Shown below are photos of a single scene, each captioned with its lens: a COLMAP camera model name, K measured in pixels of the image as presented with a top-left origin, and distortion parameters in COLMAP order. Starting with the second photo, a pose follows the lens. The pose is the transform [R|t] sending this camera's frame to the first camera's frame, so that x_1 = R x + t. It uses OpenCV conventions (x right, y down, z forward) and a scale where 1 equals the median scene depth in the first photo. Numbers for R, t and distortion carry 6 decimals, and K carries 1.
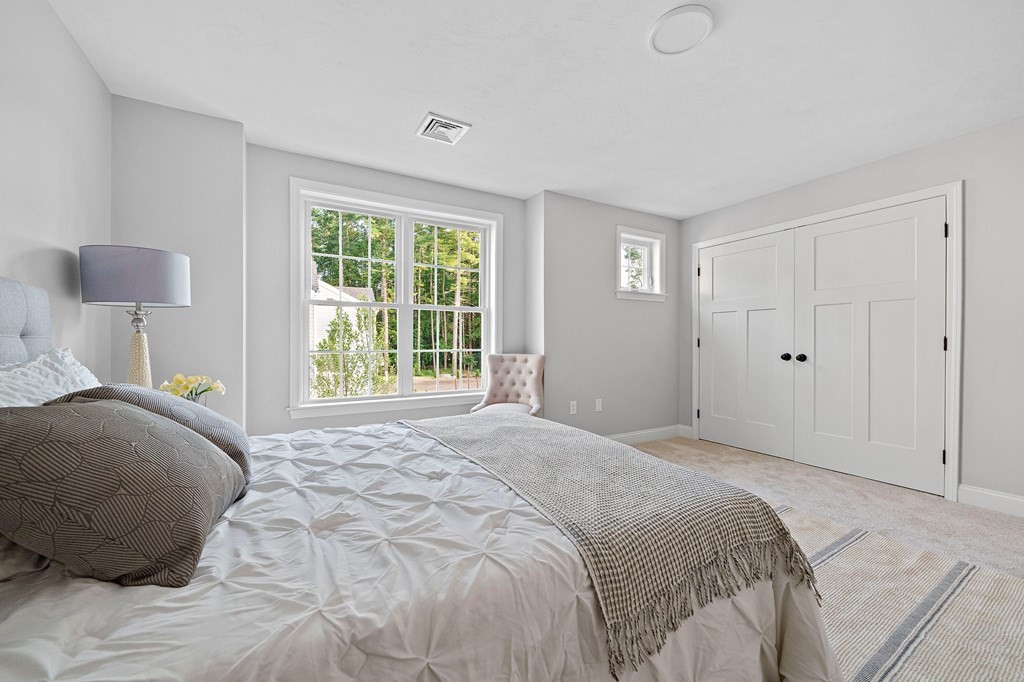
lens RADIAL K [[395.5, 0, 510.7], [0, 395.5, 345.0], [0, 0, 1]] dist [-0.000916, -0.000029]
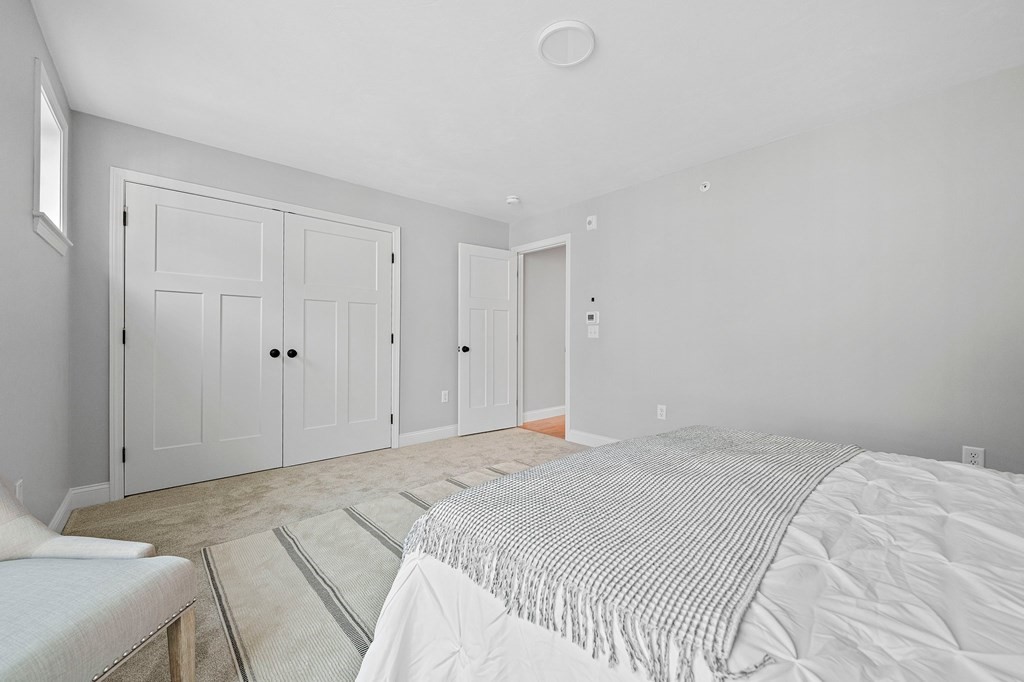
lens RADIAL K [[395.5, 0, 511.6], [0, 395.5, 340.1], [0, 0, 1]] dist [-0.000916, -0.000029]
pose [[-0.206906, -0.005050, 0.978348, -0.283982], [-0.002051, 0.999987, 0.004728, -0.004163], [-0.978359, -0.001028, -0.206913, 0.674063]]
